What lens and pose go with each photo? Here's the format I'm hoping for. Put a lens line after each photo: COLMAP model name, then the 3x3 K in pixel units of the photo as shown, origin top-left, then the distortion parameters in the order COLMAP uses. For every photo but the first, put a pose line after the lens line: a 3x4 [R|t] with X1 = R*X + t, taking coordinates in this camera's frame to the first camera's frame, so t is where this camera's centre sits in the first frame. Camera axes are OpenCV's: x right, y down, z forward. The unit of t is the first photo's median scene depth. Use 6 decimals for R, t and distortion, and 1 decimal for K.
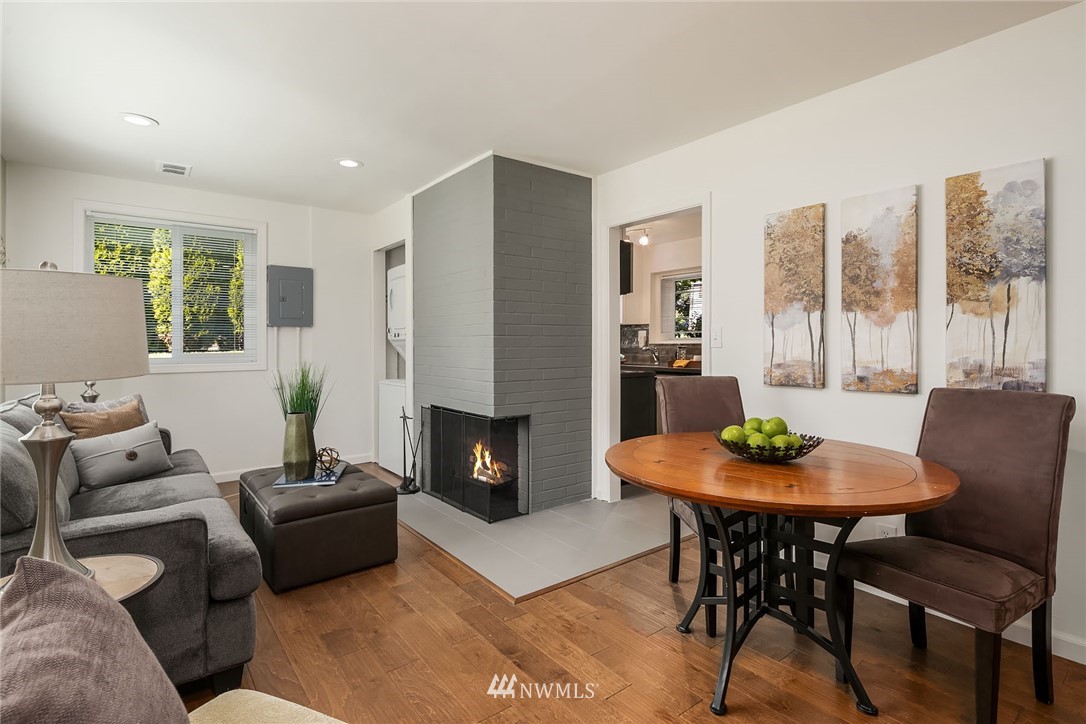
lens RADIAL K [[534.3, 0, 544.2], [0, 534.3, 346.2], [0, 0, 1]] dist [0.003773, -0.003752]
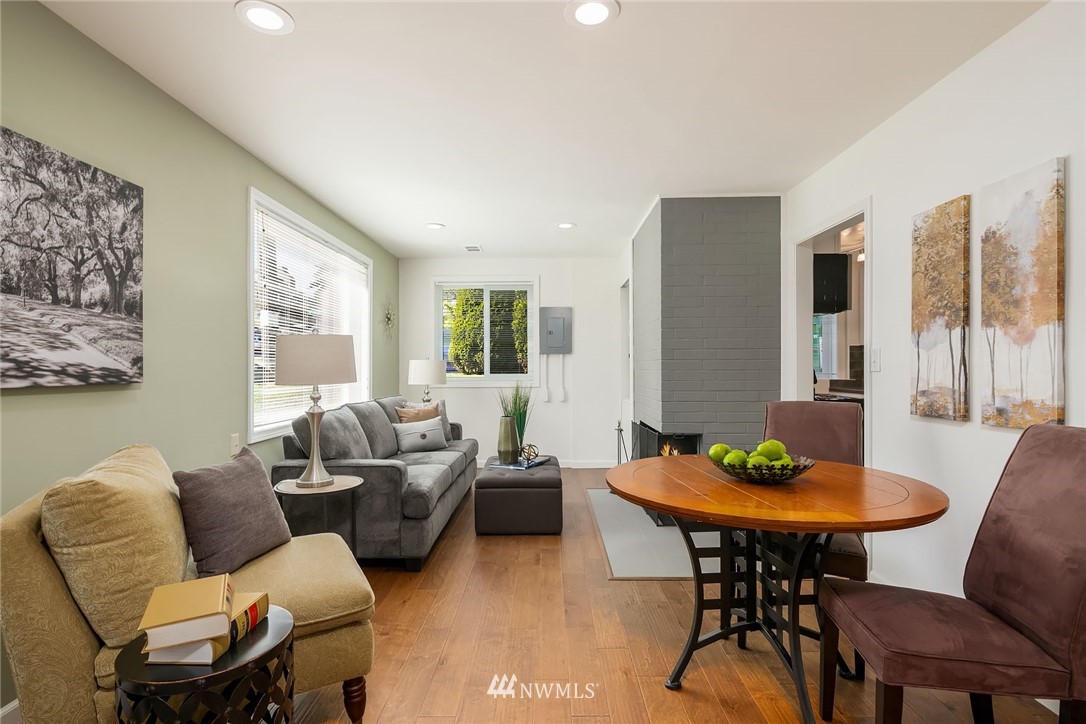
lens RADIAL K [[534.3, 0, 543.5], [0, 534.3, 376.3], [0, 0, 1]] dist [0.003773, -0.003752]
pose [[0.781818, 0.009890, -0.623428, 0.521935], [-0.001561, 0.999902, 0.013904, -0.000750], [0.623504, -0.009897, 0.781757, -0.042920]]
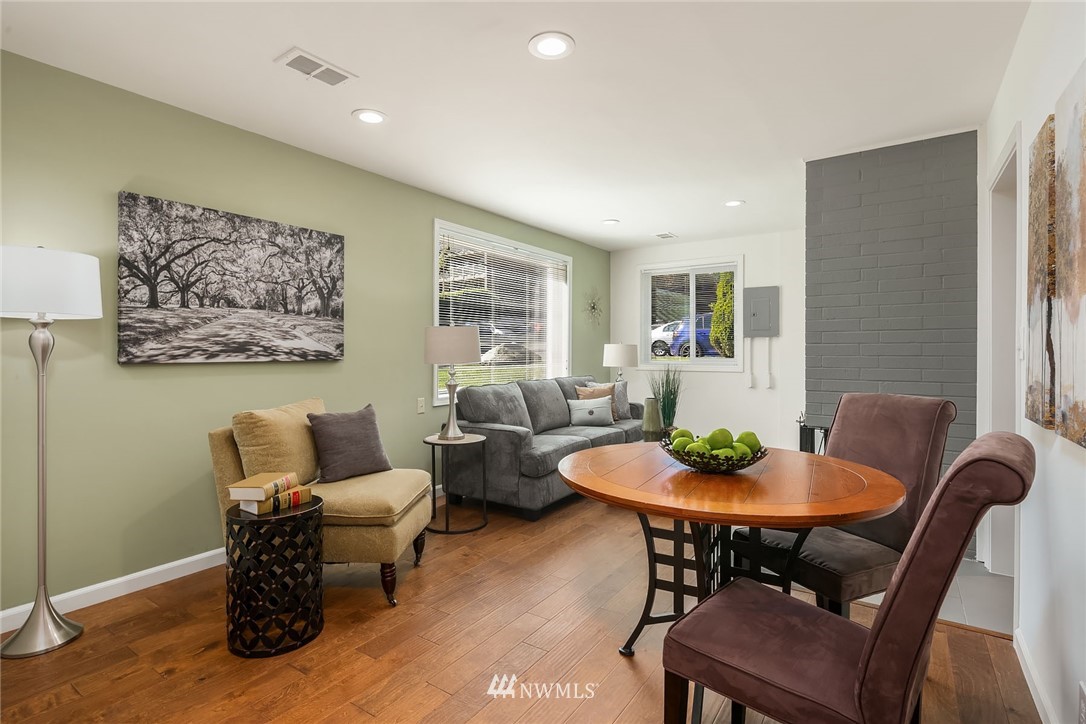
lens RADIAL K [[534.3, 0, 536.9], [0, 534.3, 364.7], [0, 0, 1]] dist [0.003773, -0.003752]
pose [[0.295119, 0.027375, -0.955068, 0.901831], [-0.007427, 0.999625, 0.026357, -0.004744], [0.955432, -0.000685, 0.295212, 0.280762]]
